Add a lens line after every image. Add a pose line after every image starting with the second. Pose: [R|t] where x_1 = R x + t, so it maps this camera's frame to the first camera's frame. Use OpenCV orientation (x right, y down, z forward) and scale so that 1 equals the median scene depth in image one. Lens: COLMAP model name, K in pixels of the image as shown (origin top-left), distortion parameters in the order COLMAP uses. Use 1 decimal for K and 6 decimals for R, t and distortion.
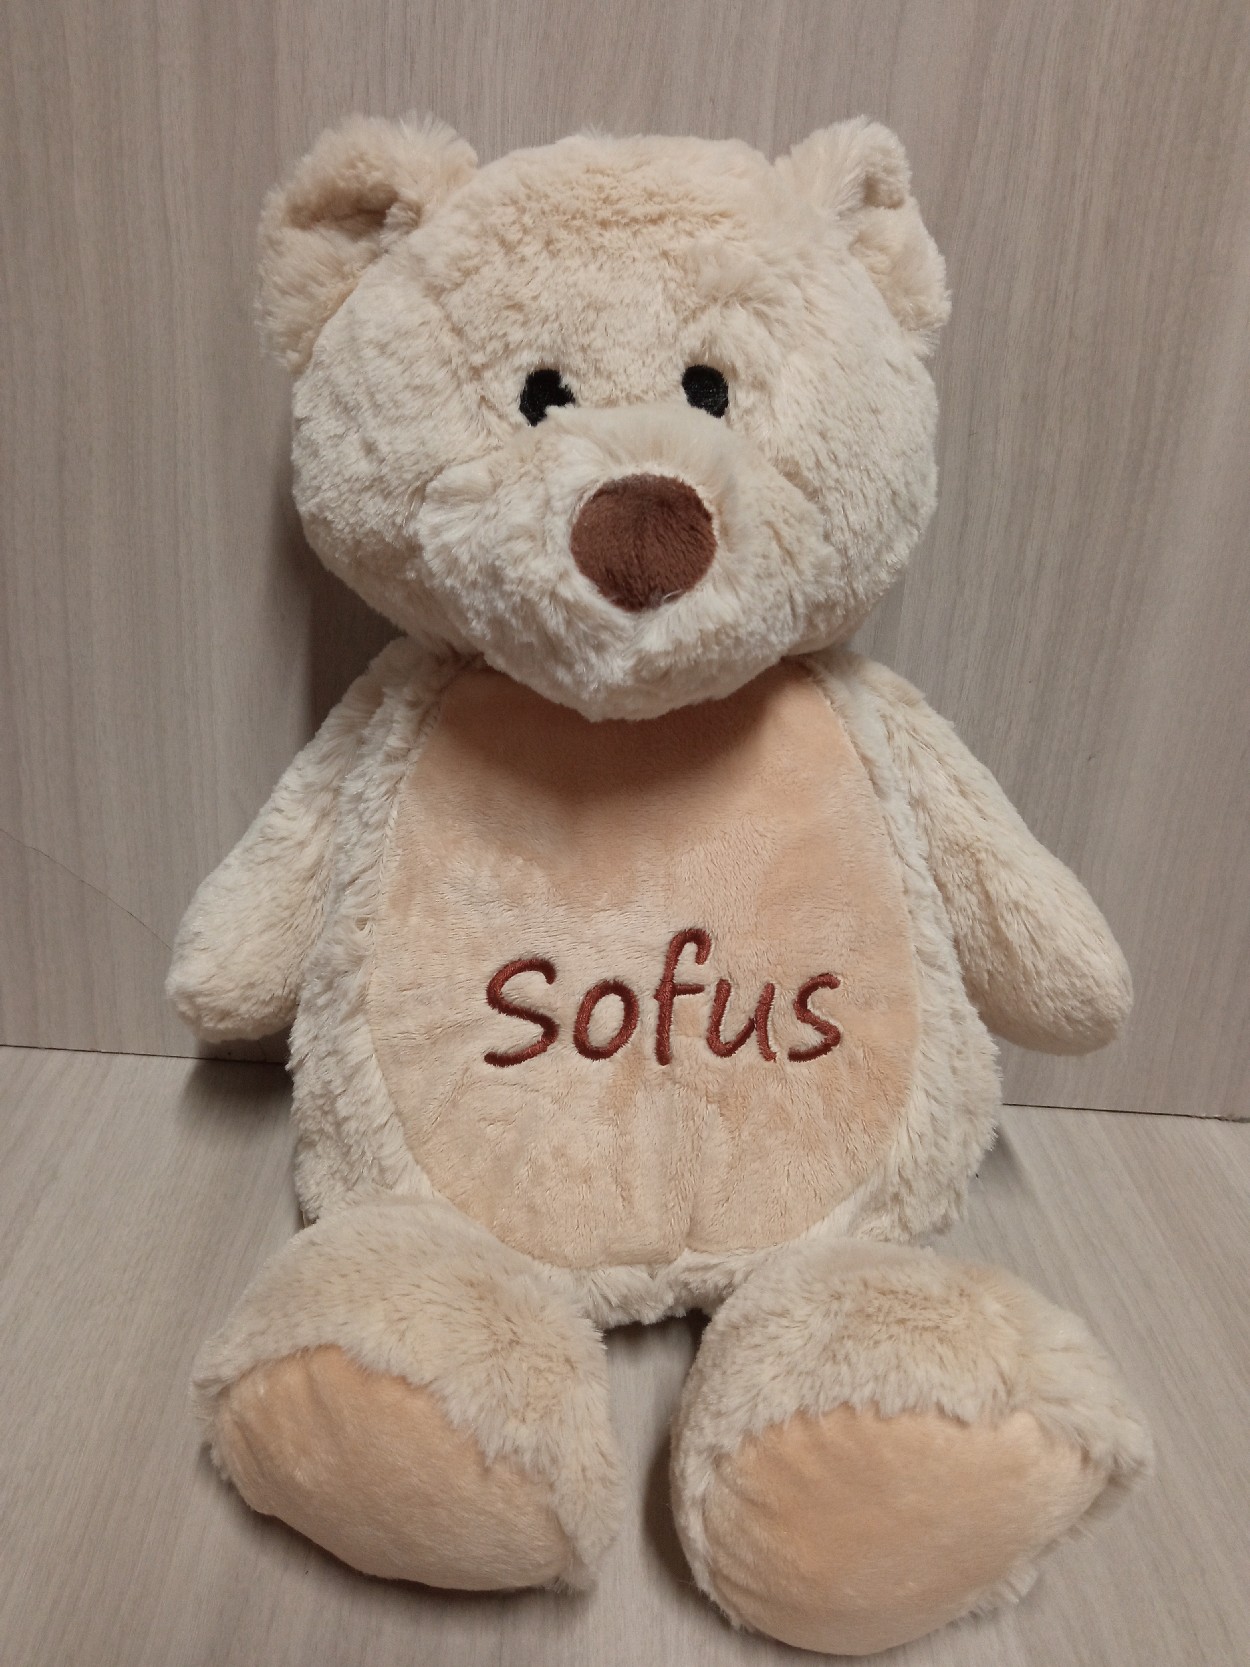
lens RADIAL K [[1385.2, 0, 625.0], [0, 1385.2, 833.5], [0, 0, 1]] dist [0.124199, -0.267417]
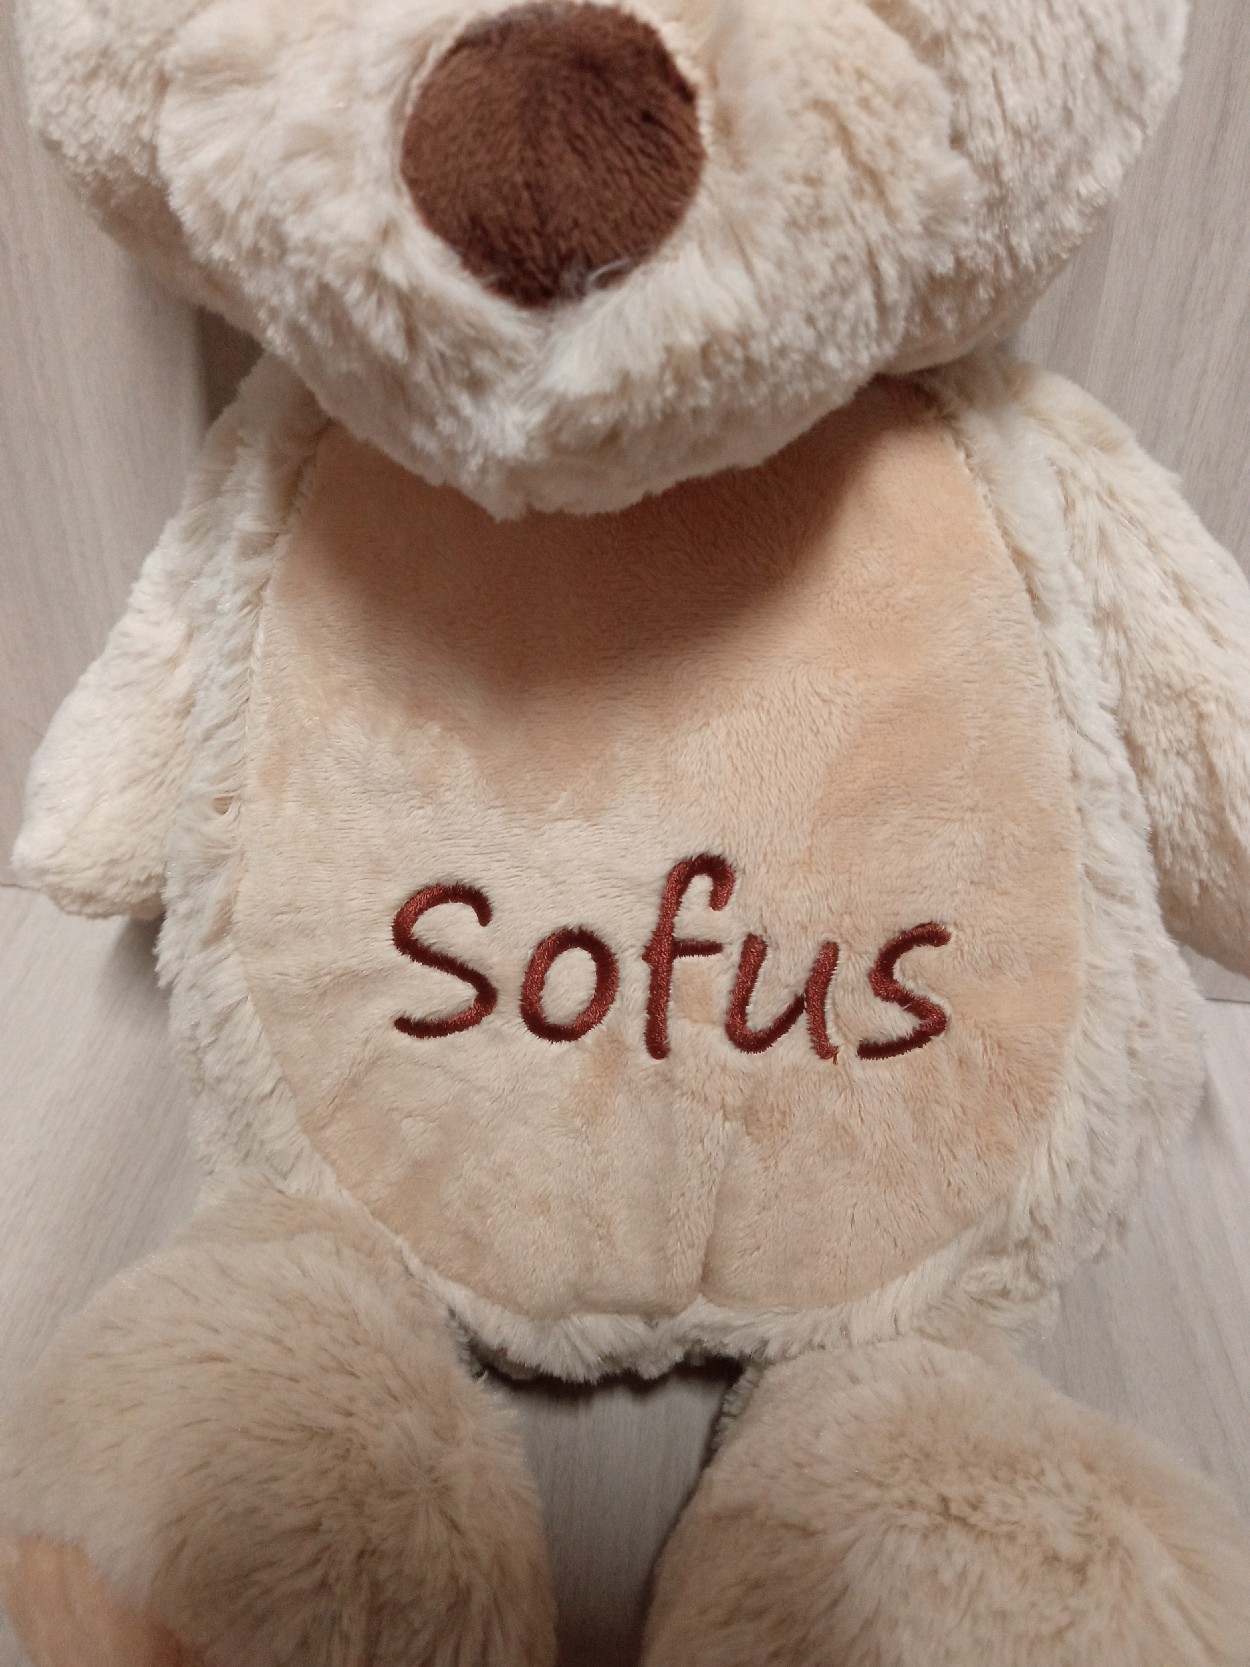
lens RADIAL K [[1385.2, 0, 625.0], [0, 1385.2, 833.5], [0, 0, 1]] dist [0.124199, -0.267417]
pose [[0.992939, 0.027099, -0.115489, 0.082674], [-0.000803, 0.975072, 0.221888, -0.073849], [0.118623, -0.220229, 0.968209, 0.402260]]
